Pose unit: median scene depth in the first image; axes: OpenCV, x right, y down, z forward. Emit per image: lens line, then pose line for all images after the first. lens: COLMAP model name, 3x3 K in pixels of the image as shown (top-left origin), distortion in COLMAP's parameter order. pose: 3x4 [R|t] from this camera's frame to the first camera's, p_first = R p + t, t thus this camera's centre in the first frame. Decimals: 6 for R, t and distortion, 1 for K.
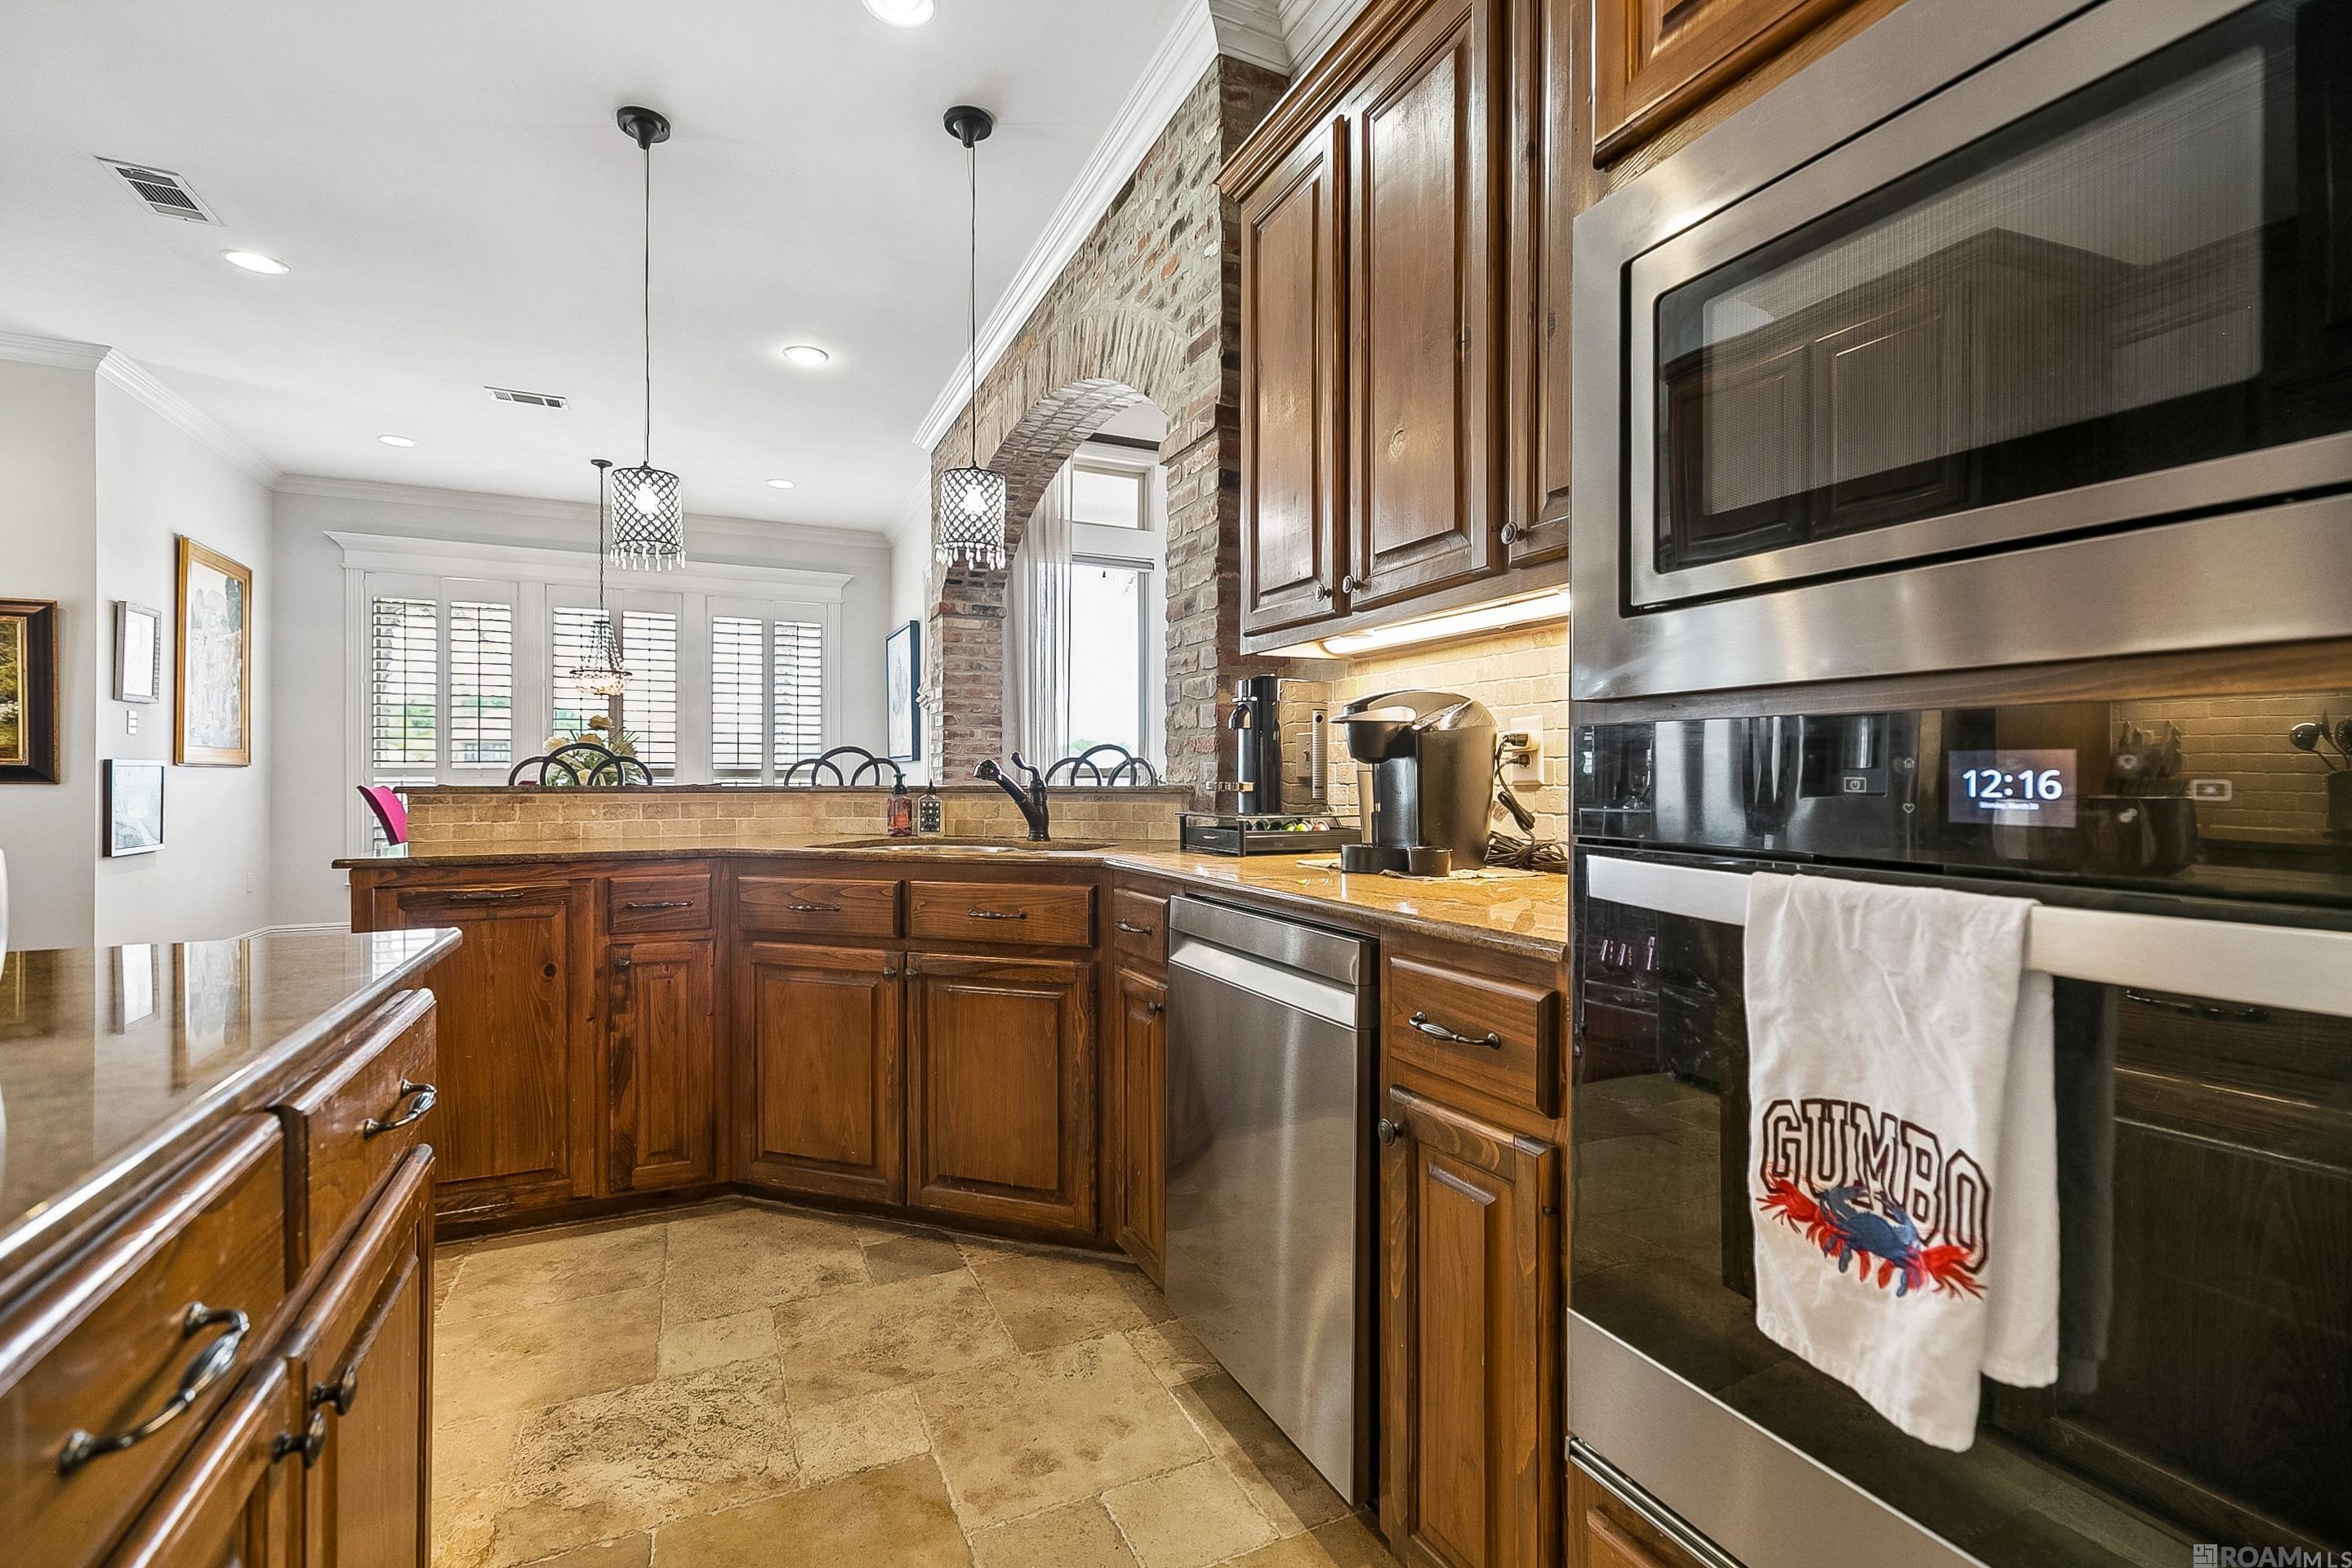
lens RADIAL K [[1037.7, 0, 1176.0], [0, 1037.7, 784.0], [0, 0, 1]] dist [0.002275, 0.000246]
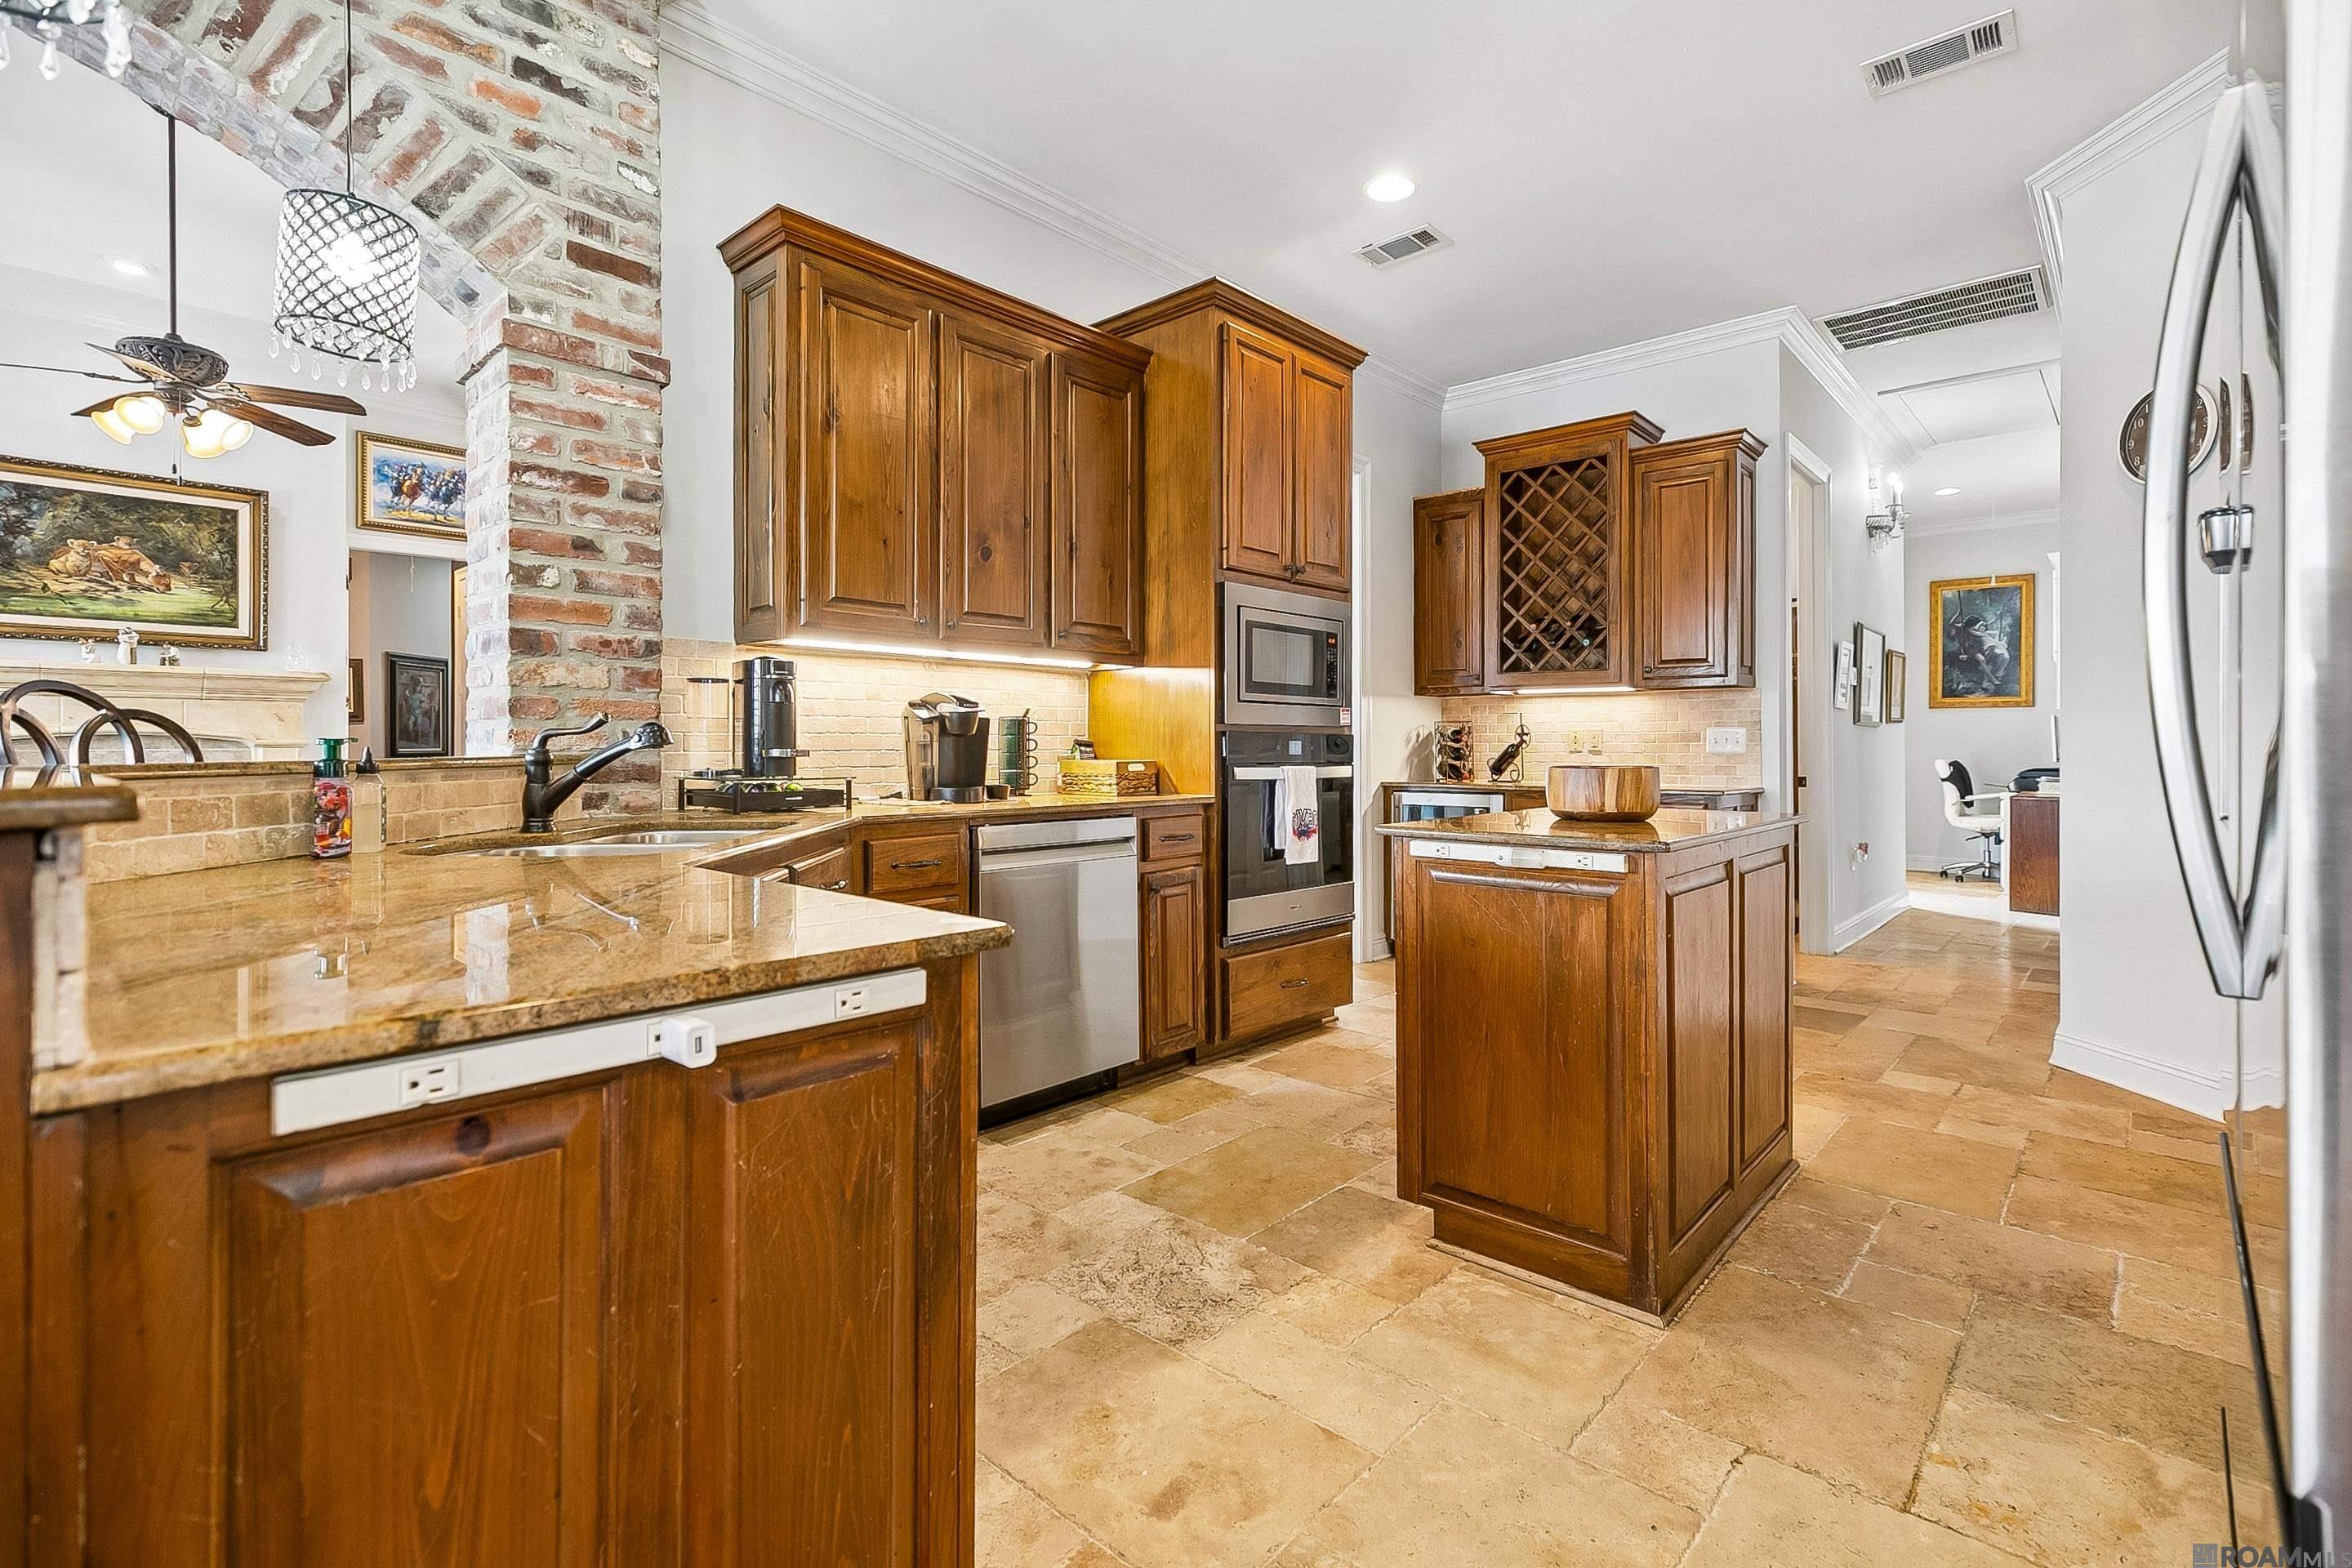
lens RADIAL K [[1037.7, 0, 1176.0], [0, 1037.7, 784.0], [0, 0, 1]] dist [0.002275, 0.000246]
pose [[-0.361340, -0.033162, 0.931844, -1.695321], [0.007546, 0.999231, 0.038487, -0.008762], [-0.932404, 0.020939, -0.360812, 1.479333]]
